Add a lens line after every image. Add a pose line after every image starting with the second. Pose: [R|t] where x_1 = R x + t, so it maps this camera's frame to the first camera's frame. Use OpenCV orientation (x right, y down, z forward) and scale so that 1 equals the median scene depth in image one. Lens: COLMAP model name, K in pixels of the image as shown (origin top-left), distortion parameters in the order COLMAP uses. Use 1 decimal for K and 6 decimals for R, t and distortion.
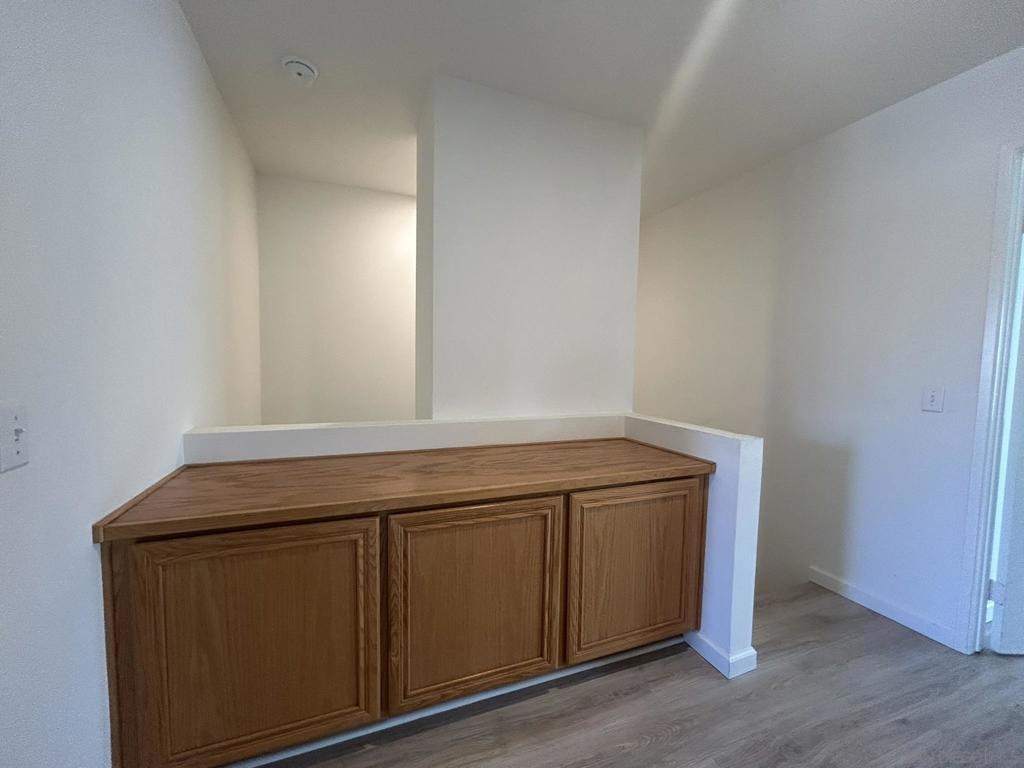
lens RADIAL K [[415.2, 0, 506.2], [0, 415.2, 383.7], [0, 0, 1]] dist [0.002126, -0.000945]
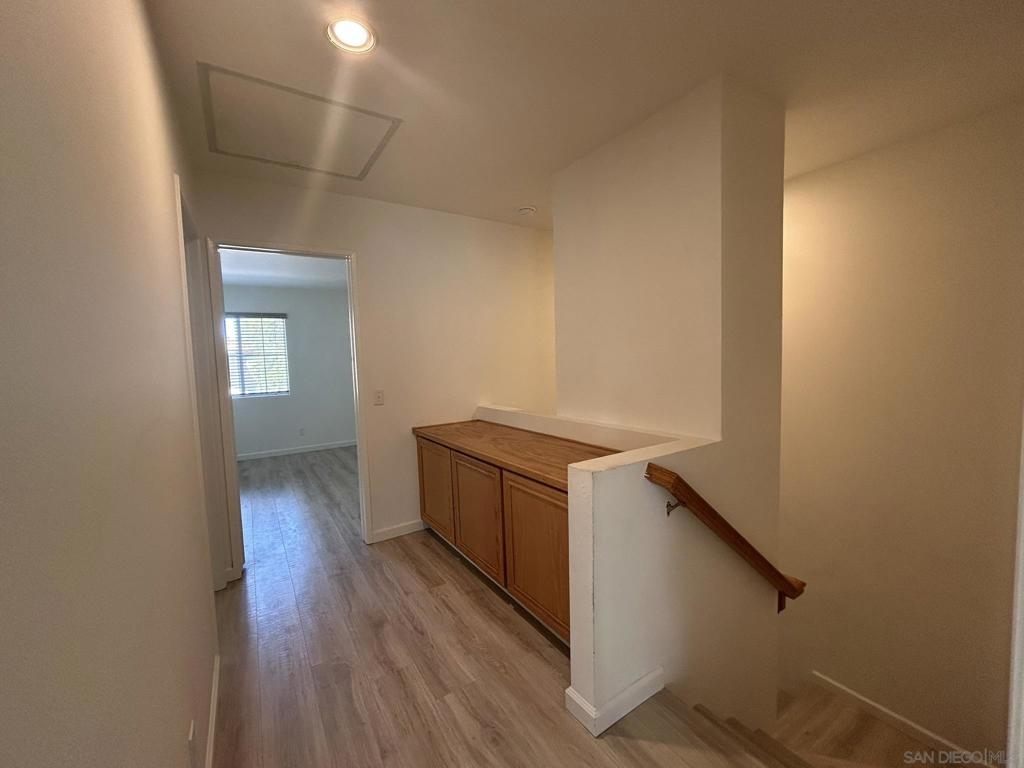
lens RADIAL K [[415.2, 0, 508.0], [0, 415.2, 383.9], [0, 0, 1]] dist [0.002126, -0.000945]
pose [[0.209094, 0.043735, -0.976917, 1.557235], [-0.031469, 0.998783, 0.037978, -0.091863], [0.977389, 0.022802, 0.210216, 0.699652]]
